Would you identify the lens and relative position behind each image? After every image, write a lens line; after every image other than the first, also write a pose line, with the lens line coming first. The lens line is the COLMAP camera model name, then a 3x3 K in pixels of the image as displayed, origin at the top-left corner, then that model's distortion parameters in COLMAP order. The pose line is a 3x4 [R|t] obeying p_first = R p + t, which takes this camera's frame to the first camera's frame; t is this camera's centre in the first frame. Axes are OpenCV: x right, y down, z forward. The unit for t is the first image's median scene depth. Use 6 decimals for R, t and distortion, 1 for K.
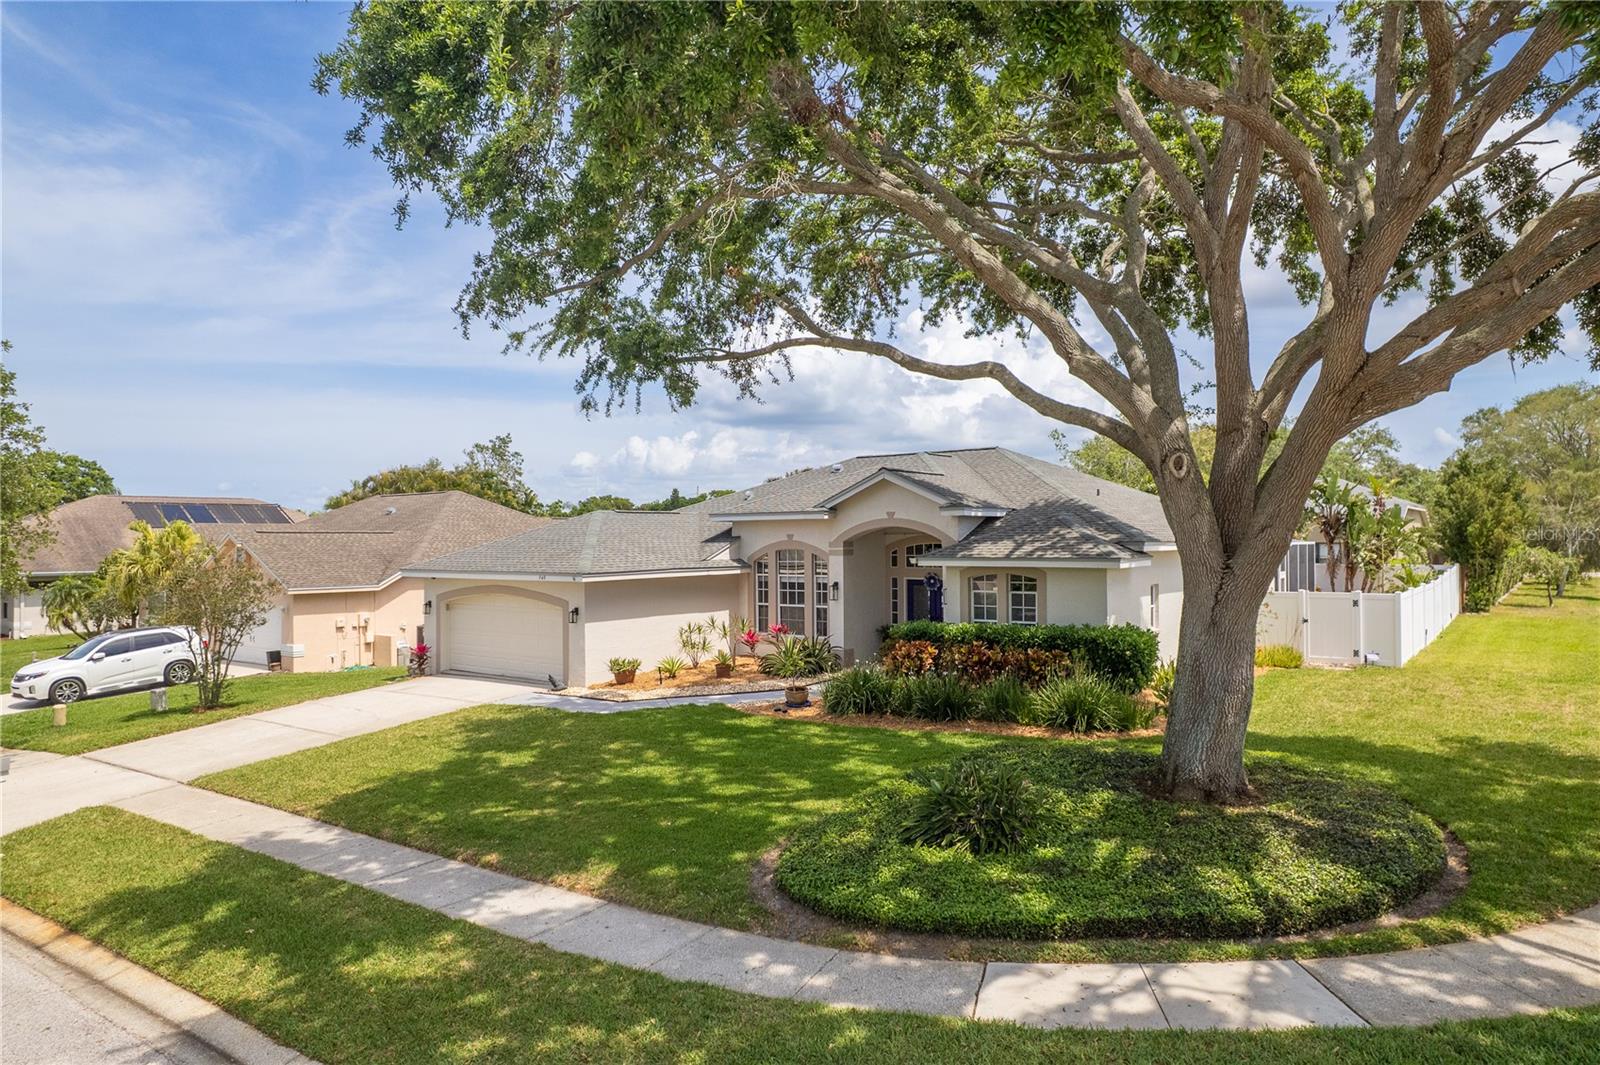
lens RADIAL K [[1012.5, 0, 803.0], [0, 1012.5, 539.4], [0, 0, 1]] dist [-0.055331, 0.063813]
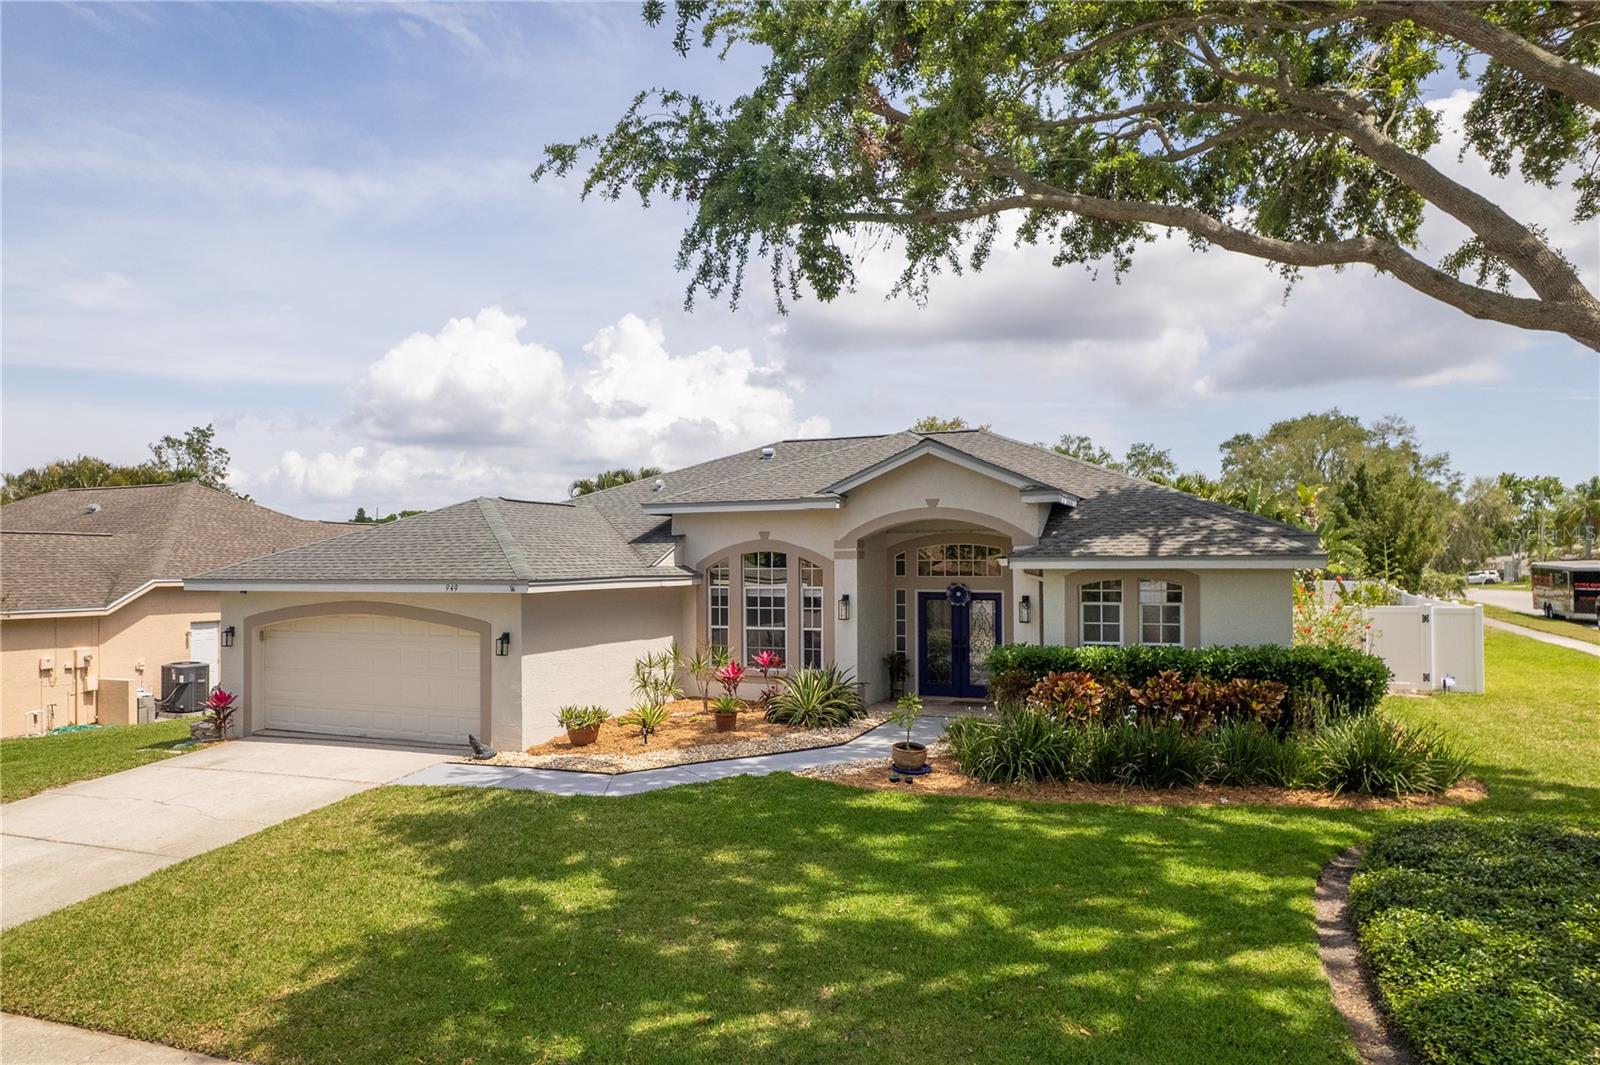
lens RADIAL K [[1053.1, 0, 714.2], [0, 1053.1, 570.6], [0, 0, 1]] dist [-0.071228, 0.082981]
pose [[0.974309, 0.002955, 0.225197, -0.222401], [-0.003132, 0.999995, 0.000428, 0.023321], [-0.225195, -0.001123, 0.974313, 0.264731]]
